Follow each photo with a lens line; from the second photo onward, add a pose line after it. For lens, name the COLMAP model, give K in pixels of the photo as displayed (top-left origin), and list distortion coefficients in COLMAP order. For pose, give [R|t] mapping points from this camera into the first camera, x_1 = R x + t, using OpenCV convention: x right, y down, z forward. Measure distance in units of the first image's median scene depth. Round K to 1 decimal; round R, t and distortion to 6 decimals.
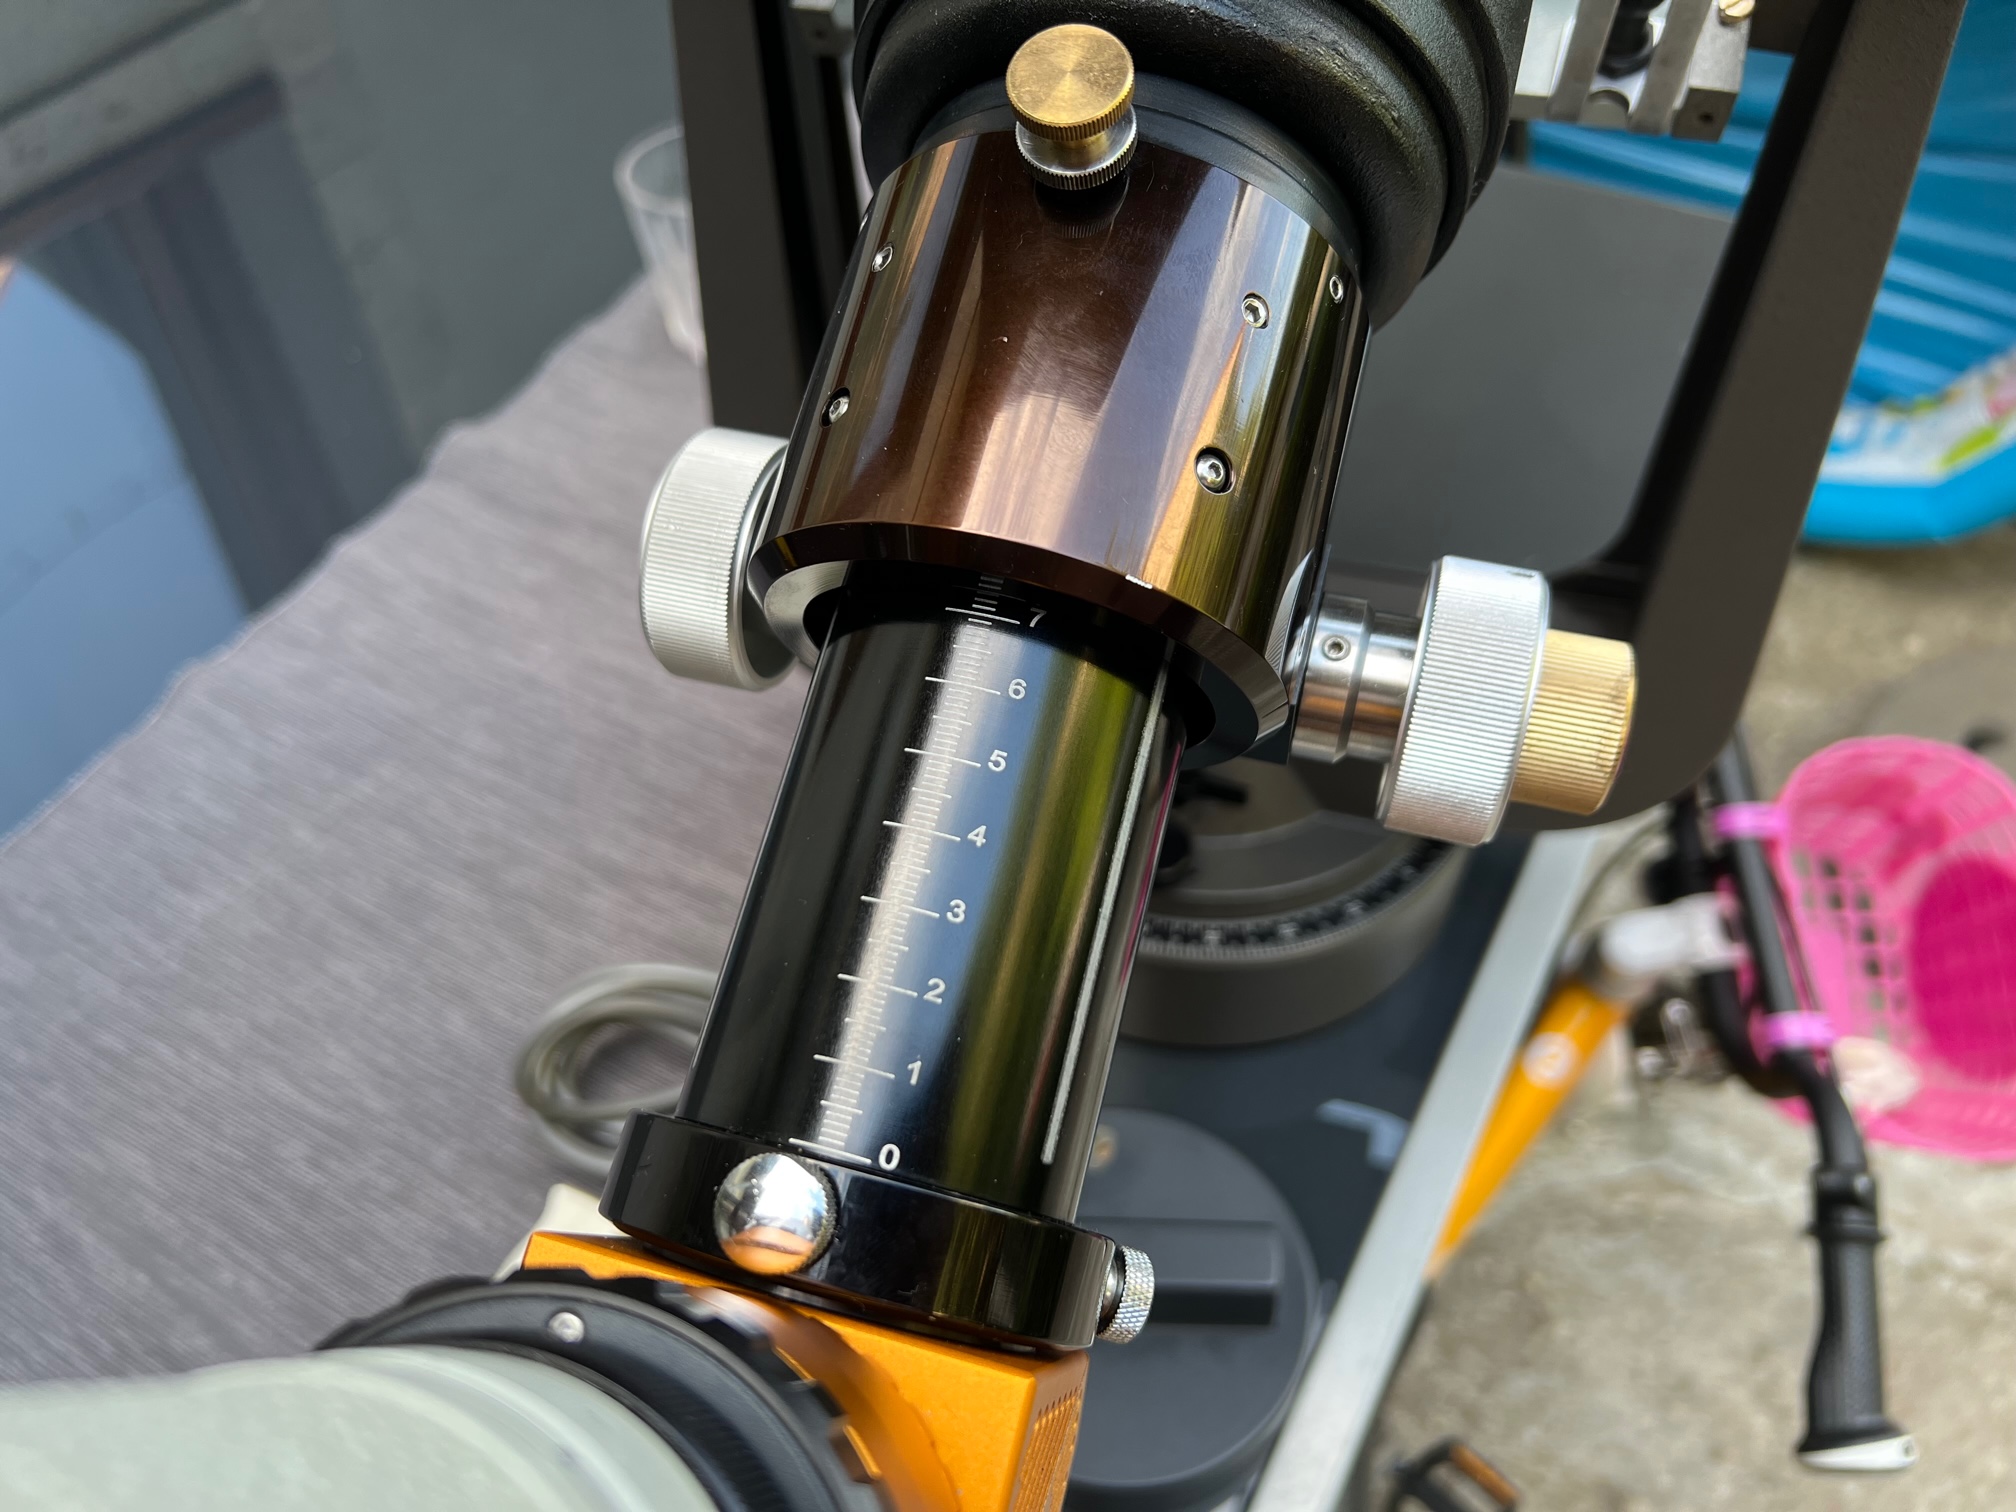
lens RADIAL K [[1464.6, 0, 933.3], [0, 1464.6, 747.0], [0, 0, 1]] dist [0.025762, -0.036912]
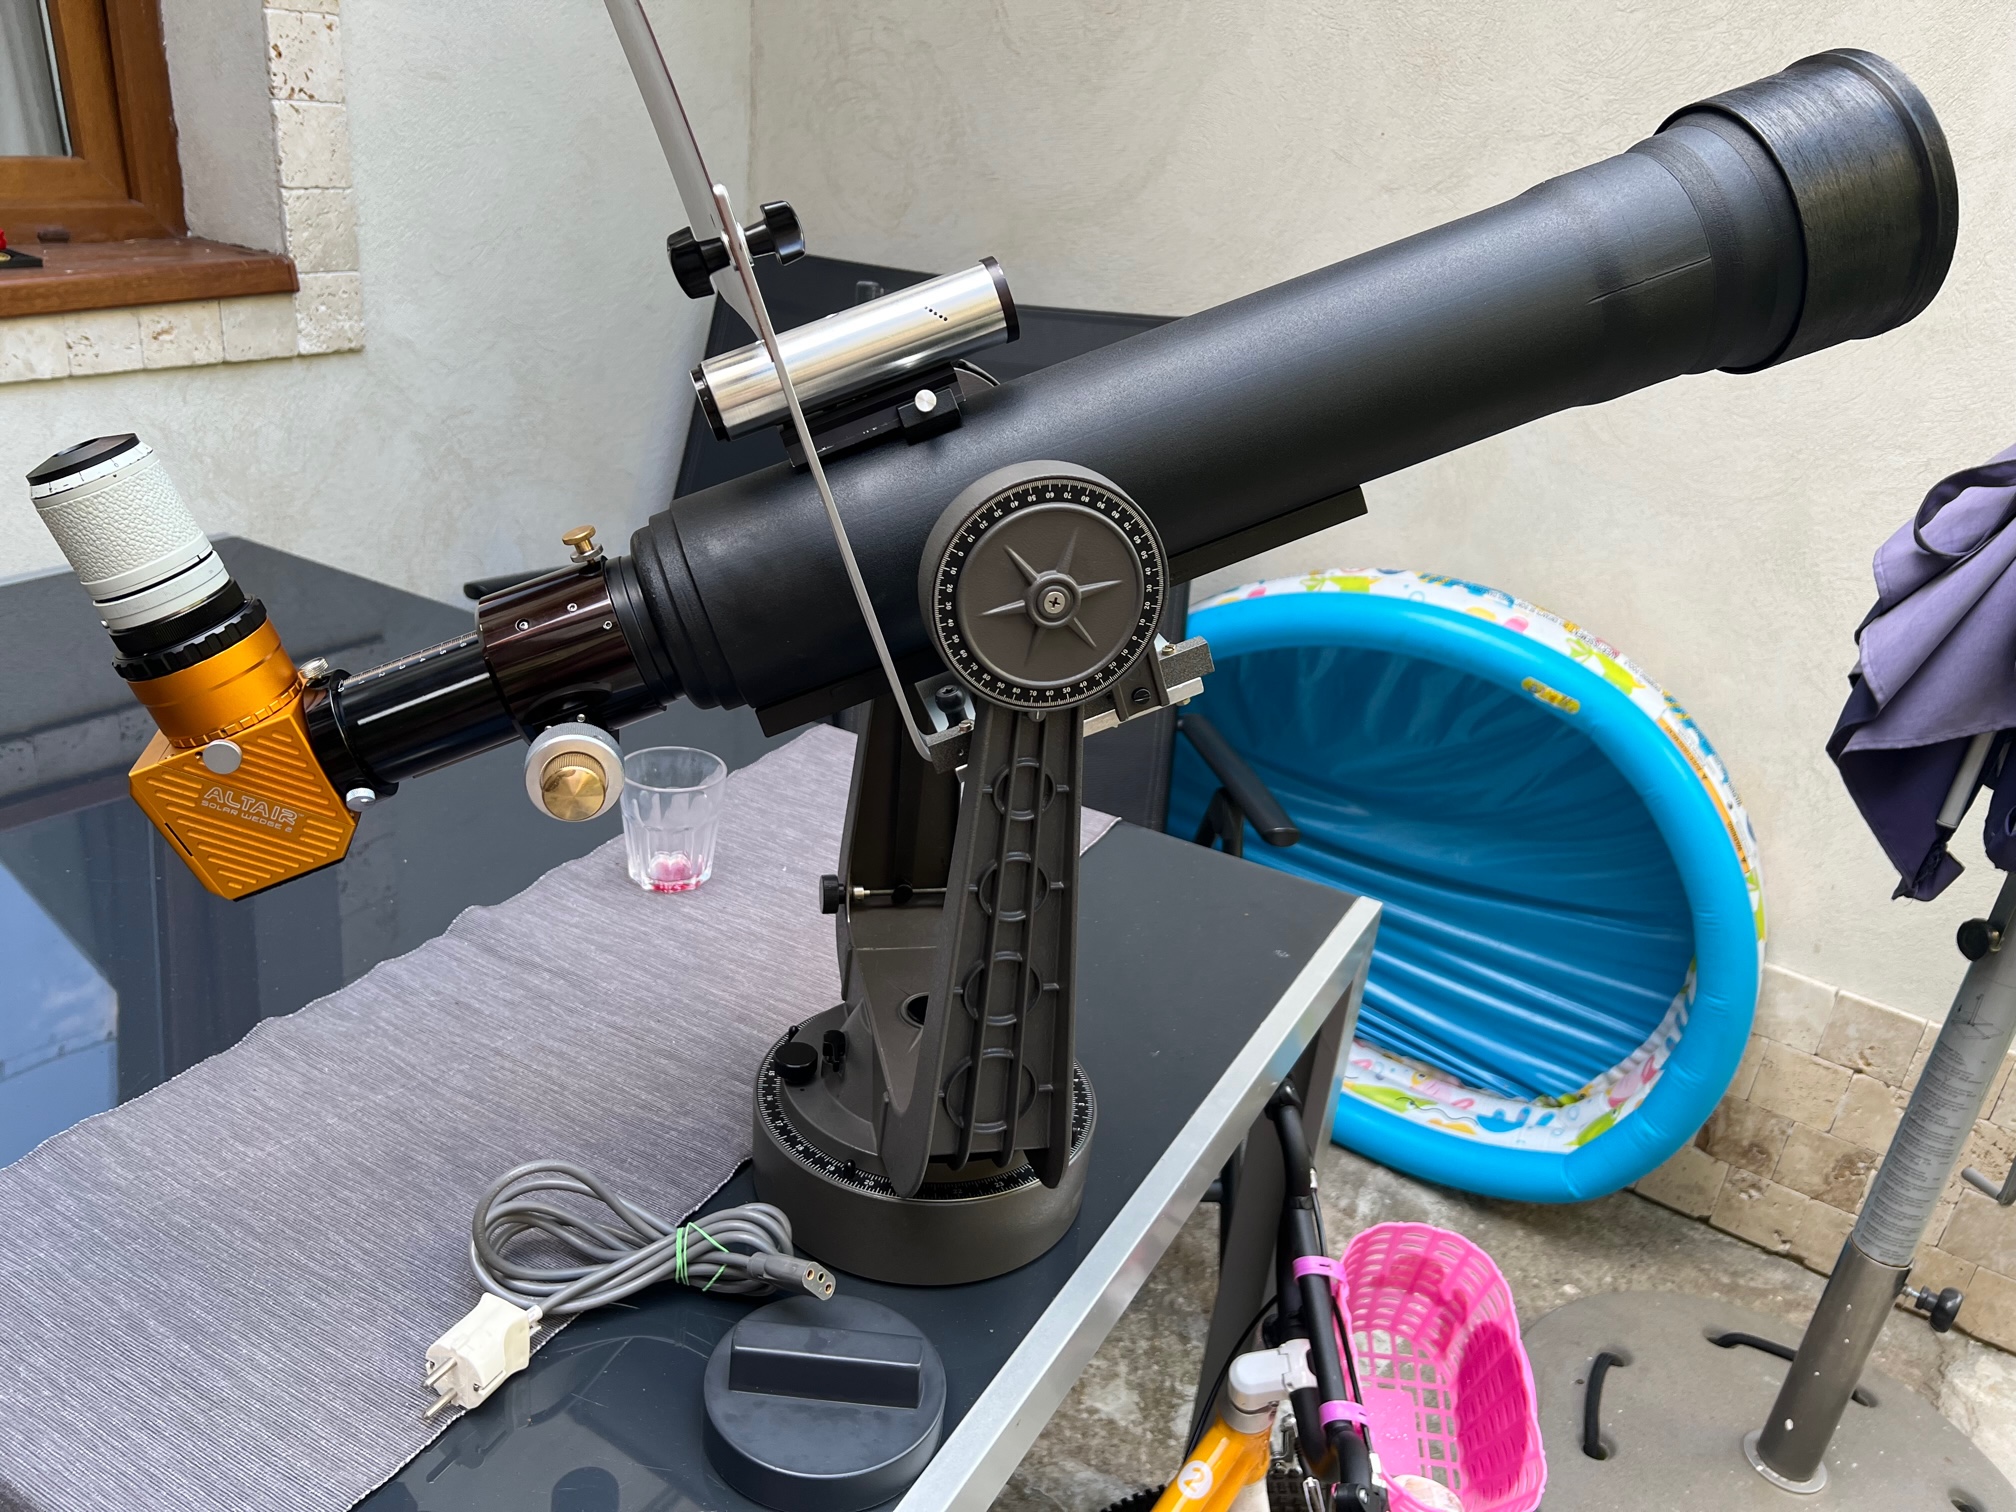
lens RADIAL K [[1464.6, 0, 933.3], [0, 1464.6, 747.0], [0, 0, 1]] dist [0.025762, -0.036912]
pose [[0.990957, 0.121923, 0.056024, 0.051729], [-0.082039, 0.880942, -0.466058, 0.372901], [-0.106177, 0.457248, 0.882978, -0.567536]]
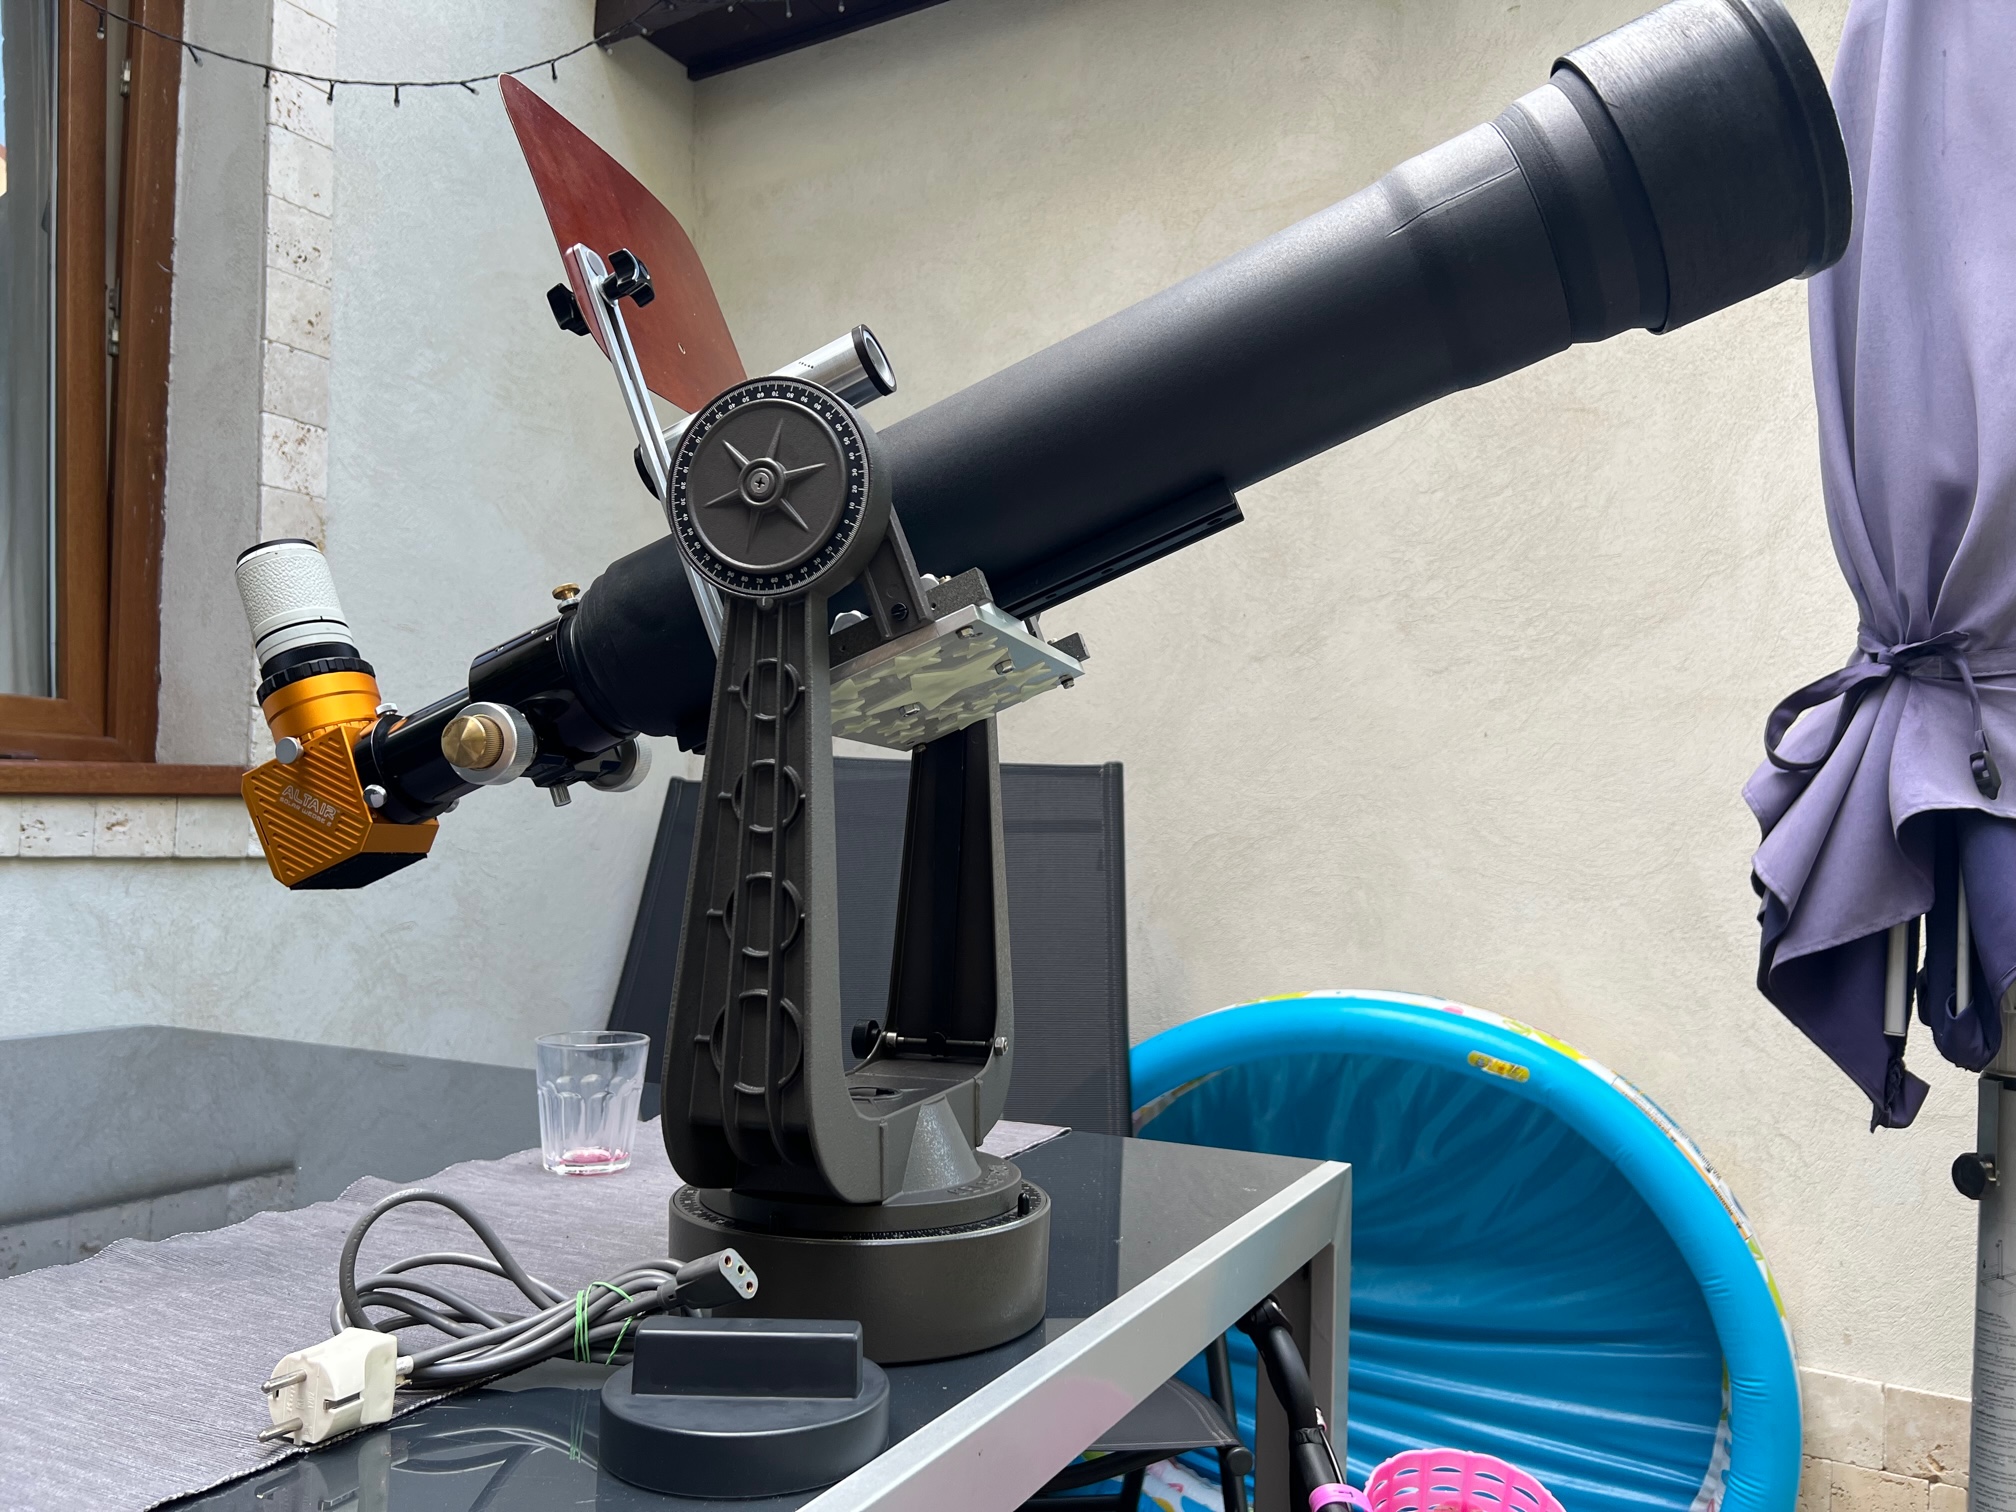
lens RADIAL K [[1464.6, 0, 933.3], [0, 1464.6, 747.0], [0, 0, 1]] dist [0.025762, -0.036912]
pose [[0.995258, 0.084876, 0.047524, 0.135868], [-0.012730, 0.597996, -0.801398, 0.818025], [-0.096439, 0.796992, 0.596241, -0.240011]]
